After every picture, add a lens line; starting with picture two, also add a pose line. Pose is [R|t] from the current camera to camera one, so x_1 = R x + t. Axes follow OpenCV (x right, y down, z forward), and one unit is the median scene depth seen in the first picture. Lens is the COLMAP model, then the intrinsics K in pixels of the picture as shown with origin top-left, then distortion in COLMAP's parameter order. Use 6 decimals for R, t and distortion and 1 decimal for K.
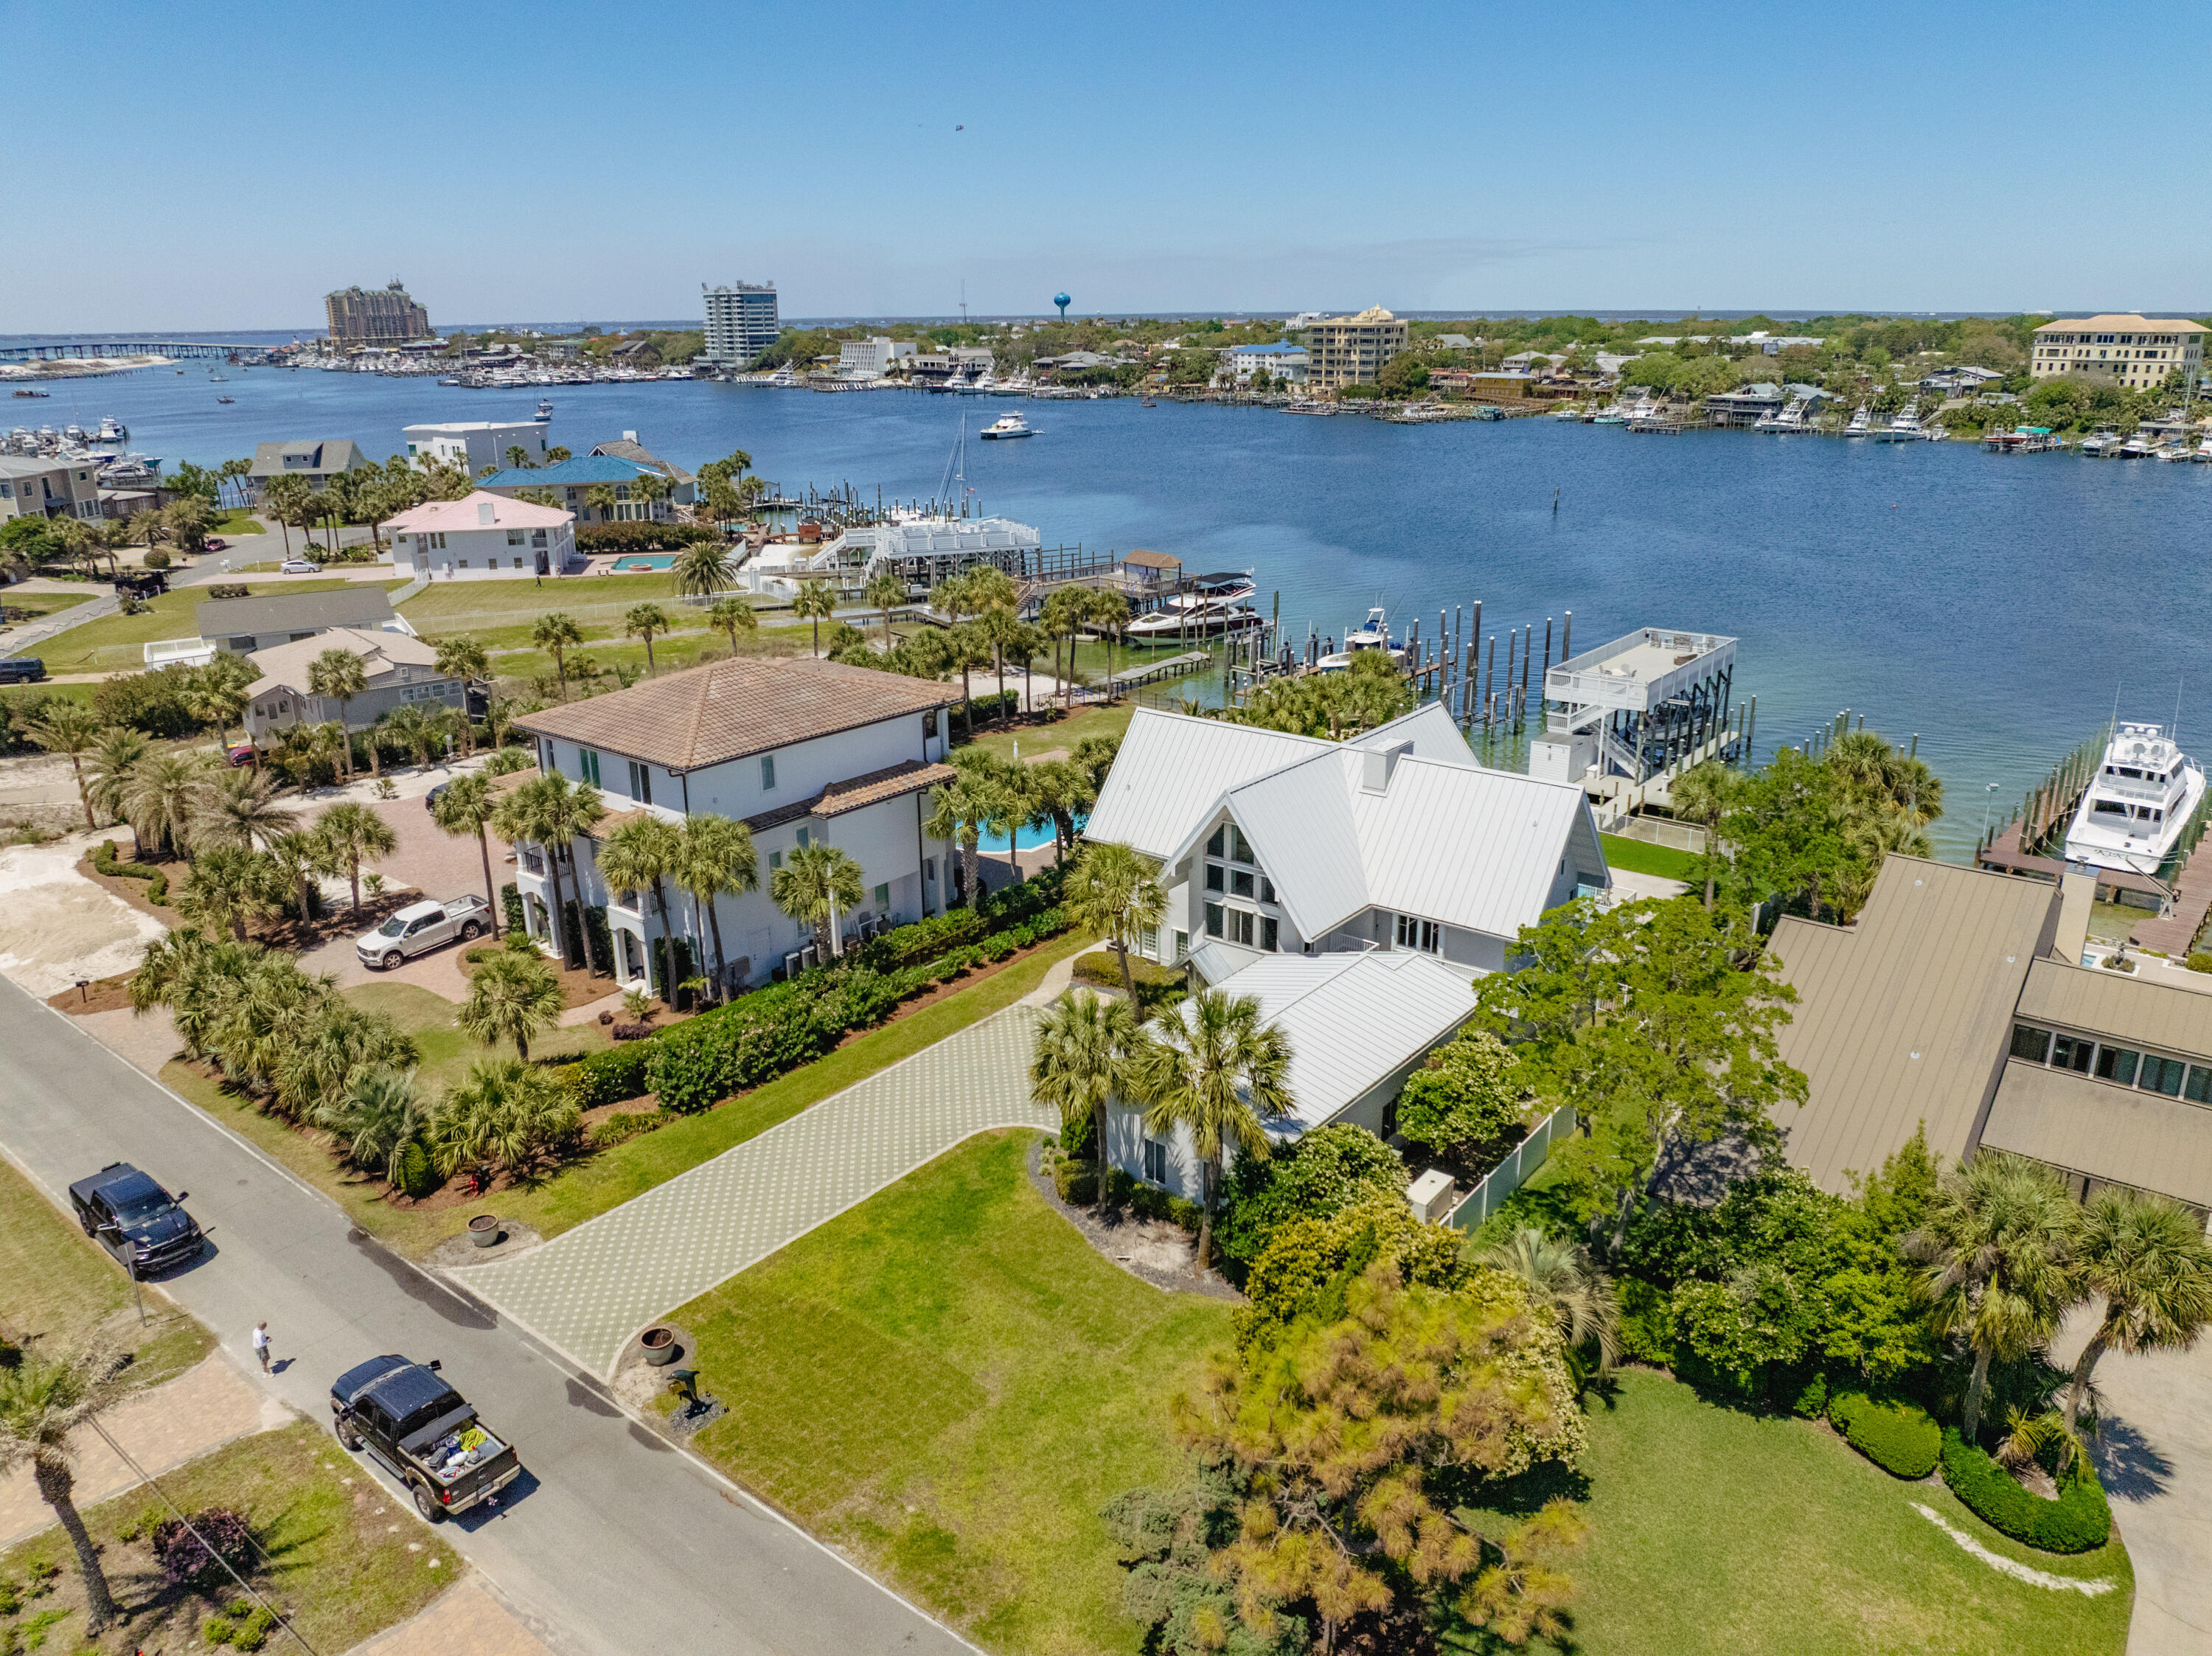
lens RADIAL K [[1552.5, 0, 1115.4], [0, 1552.5, 814.8], [0, 0, 1]] dist [-0.029889, -0.005634]
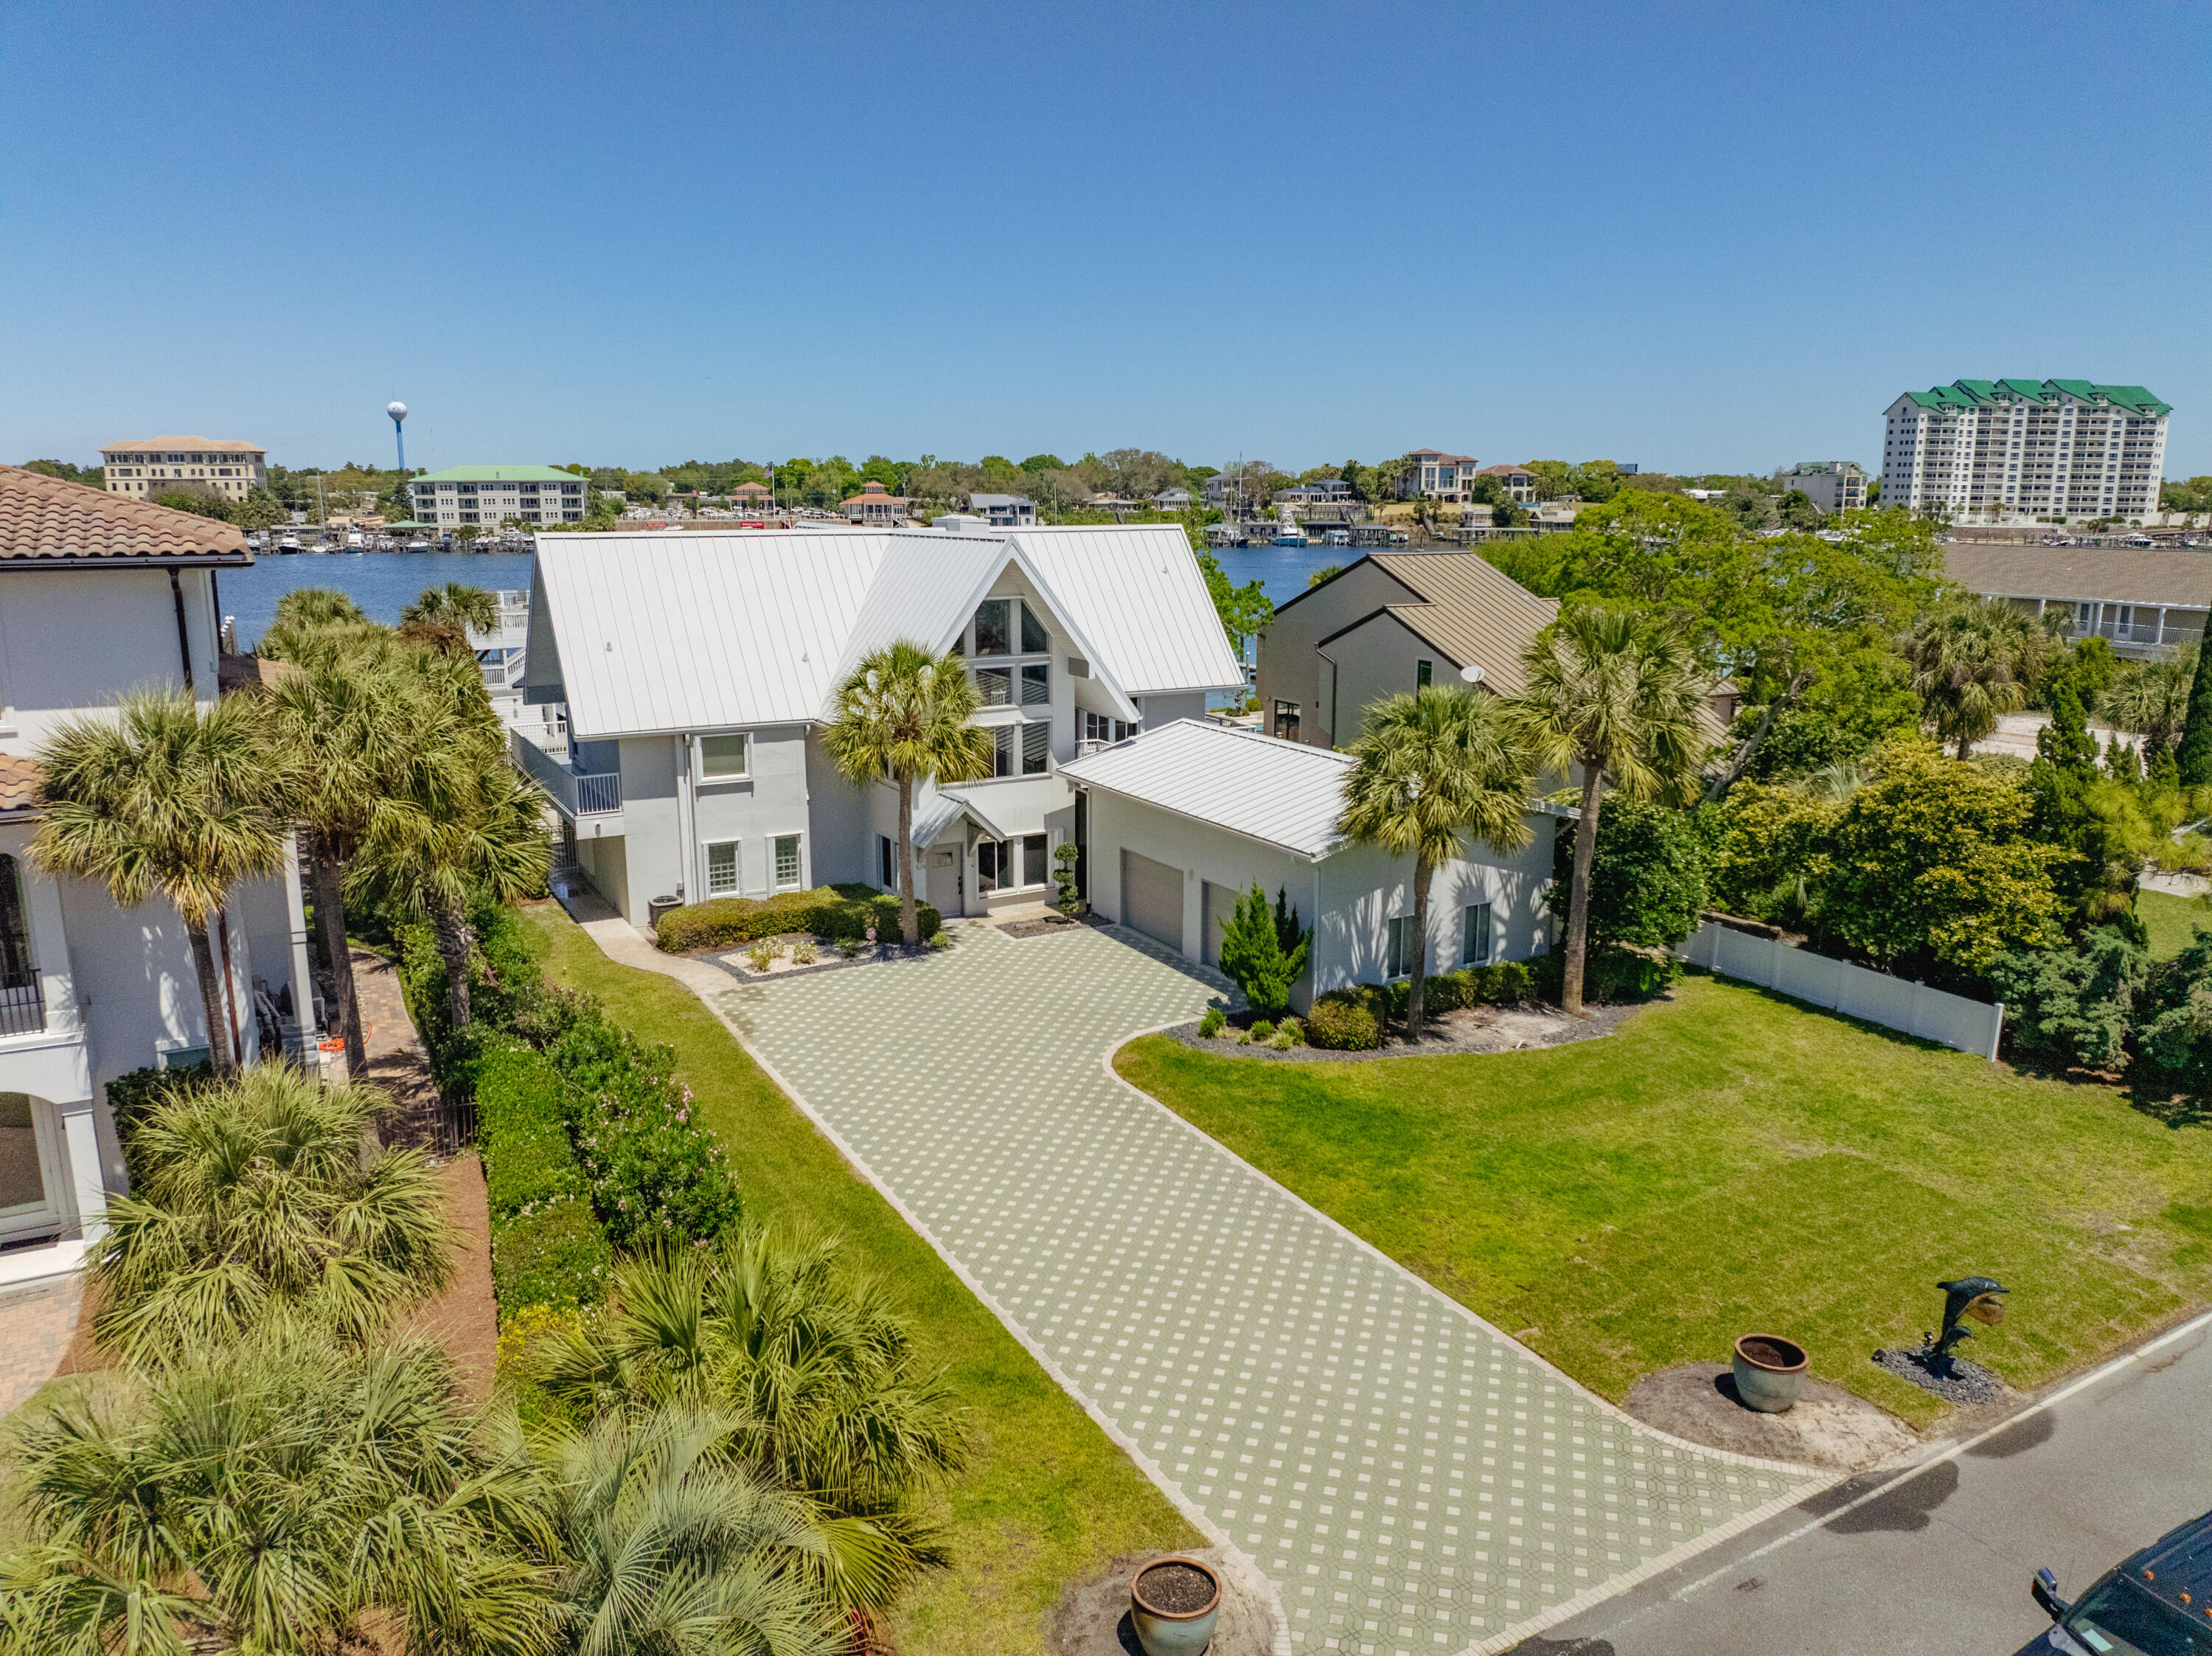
lens RADIAL K [[1552.5, 0, 1115.4], [0, 1552.5, 814.8], [0, 0, 1]] dist [-0.029889, -0.005634]
pose [[0.376892, -0.178997, 0.908798, -0.077686], [0.275922, 0.958303, 0.074318, 0.008945], [-0.884206, 0.222747, 0.410565, 0.094980]]
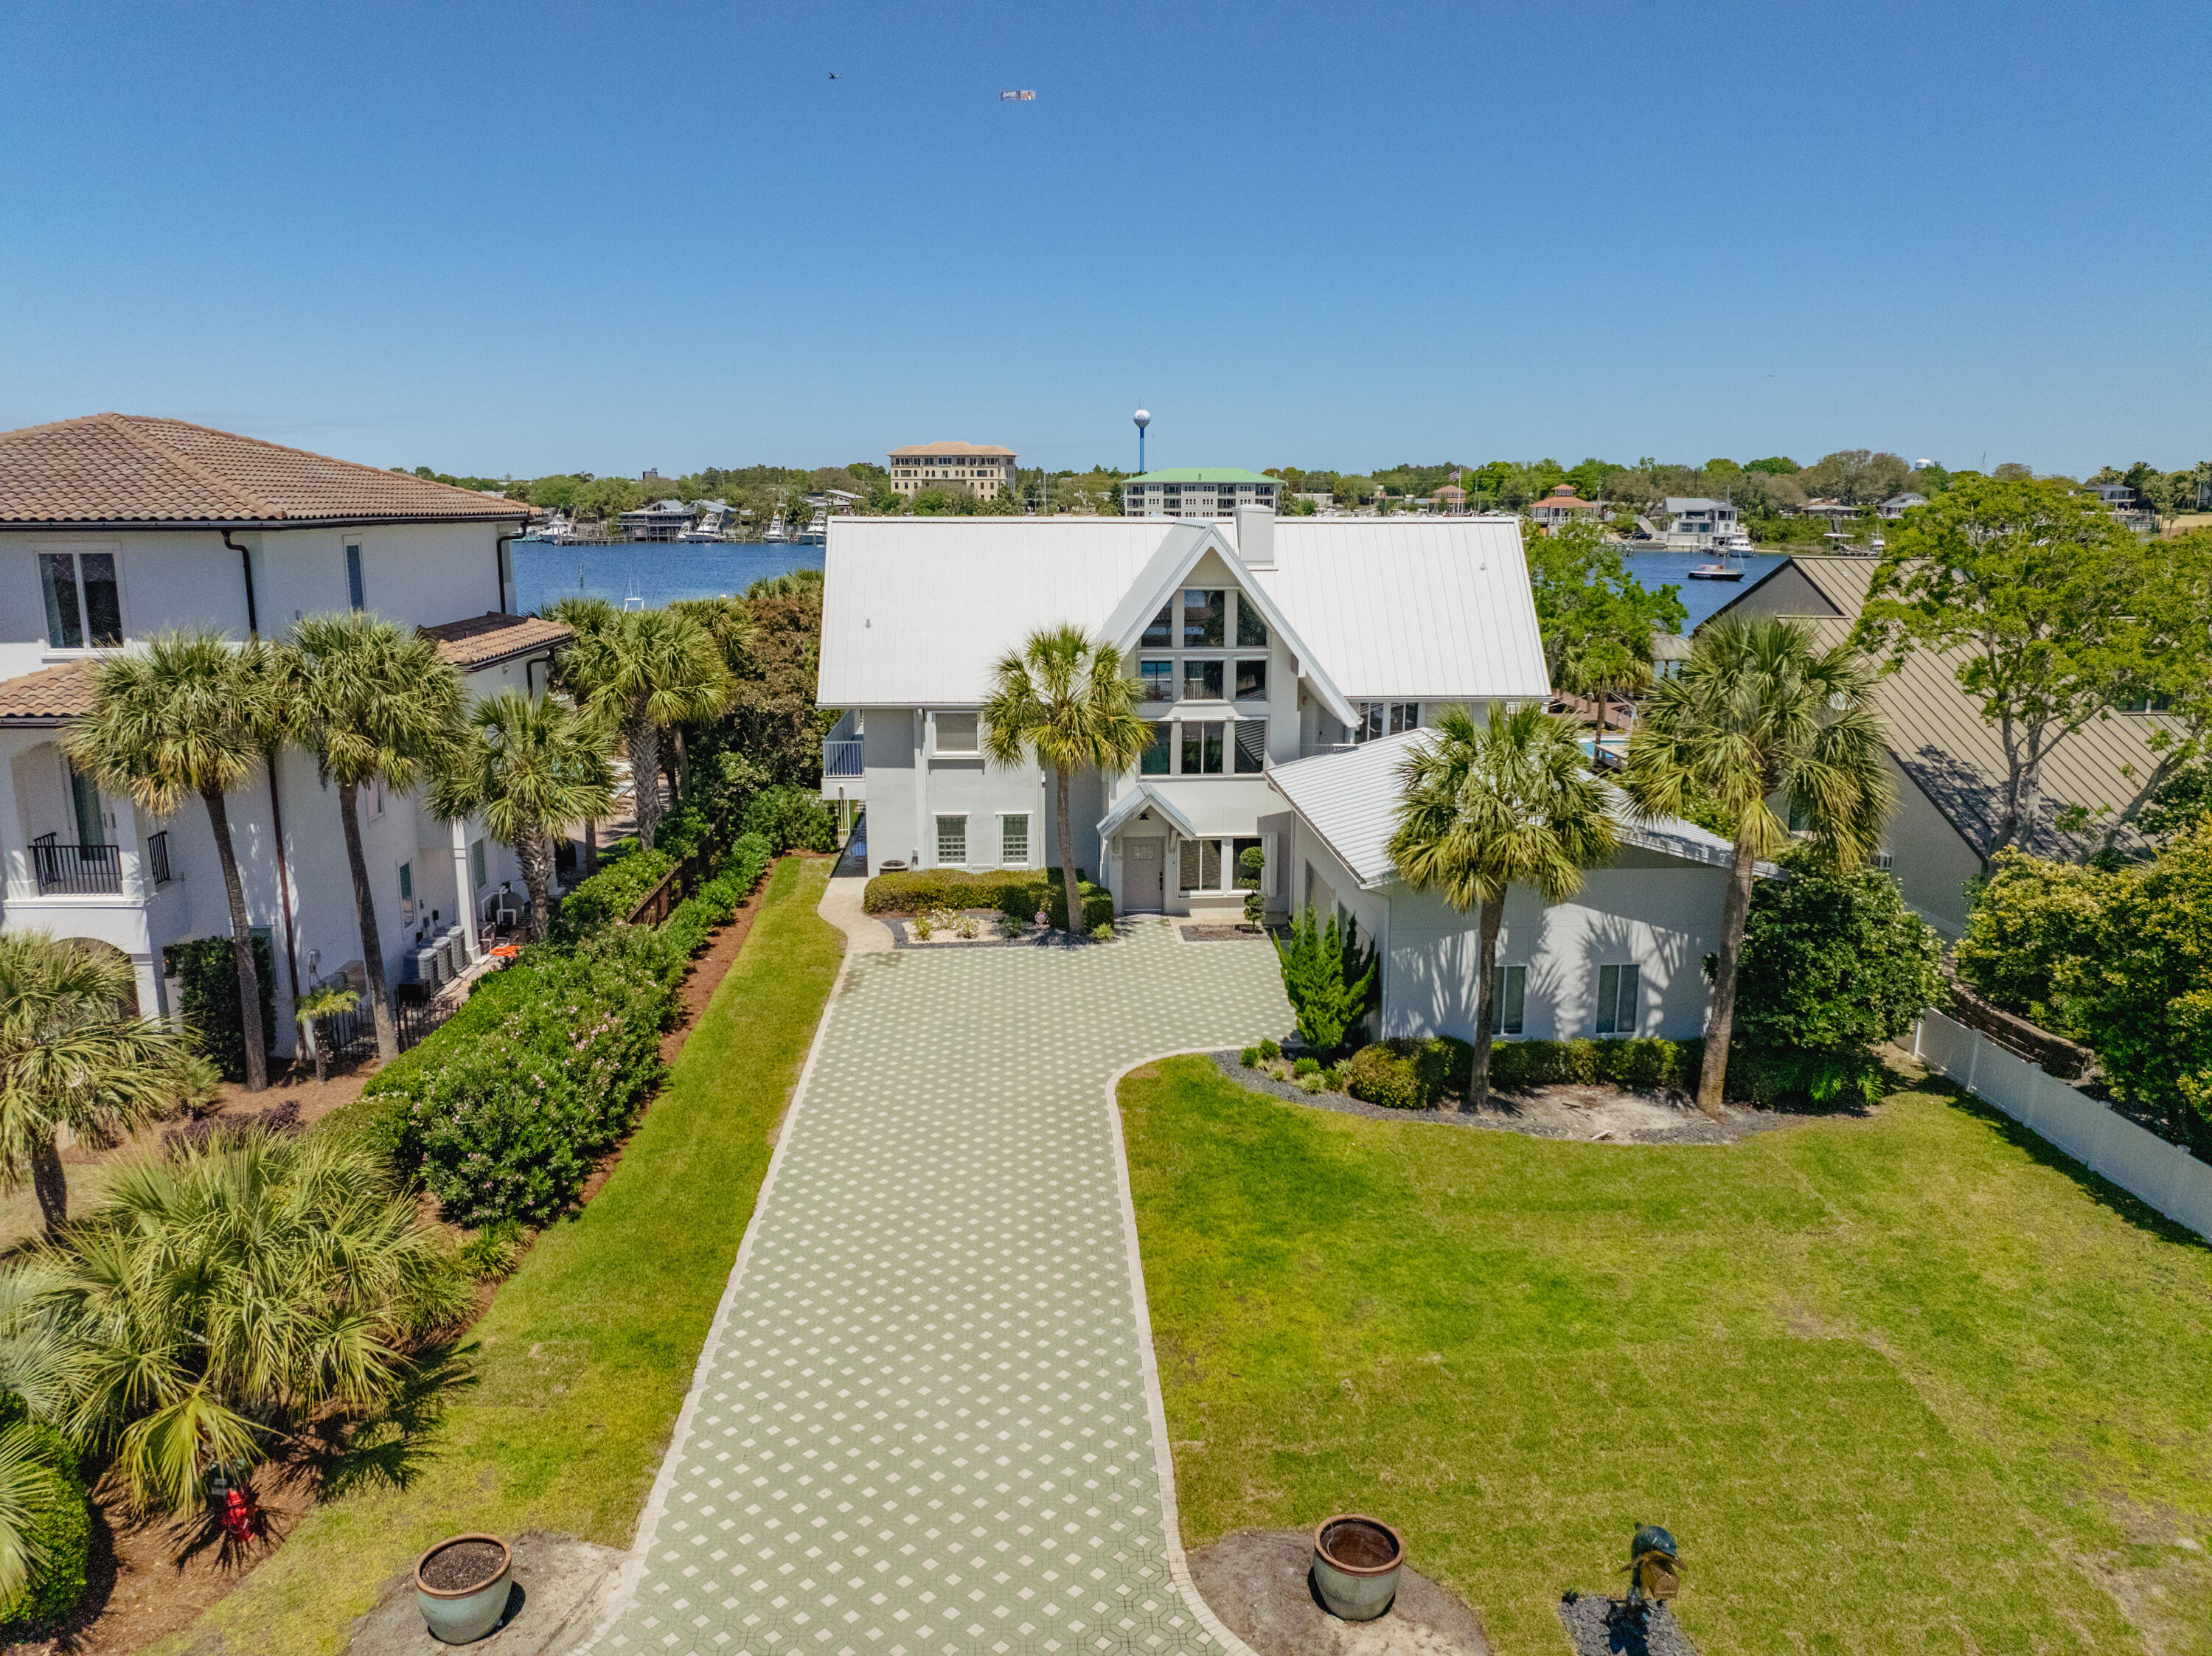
lens RADIAL K [[1552.5, 0, 1115.4], [0, 1552.5, 814.8], [0, 0, 1]] dist [-0.029889, -0.005634]
pose [[0.746717, -0.123284, 0.653617, -0.056588], [0.192258, 0.980732, -0.034659, 0.016805], [-0.636750, 0.151543, 0.756032, 0.072962]]
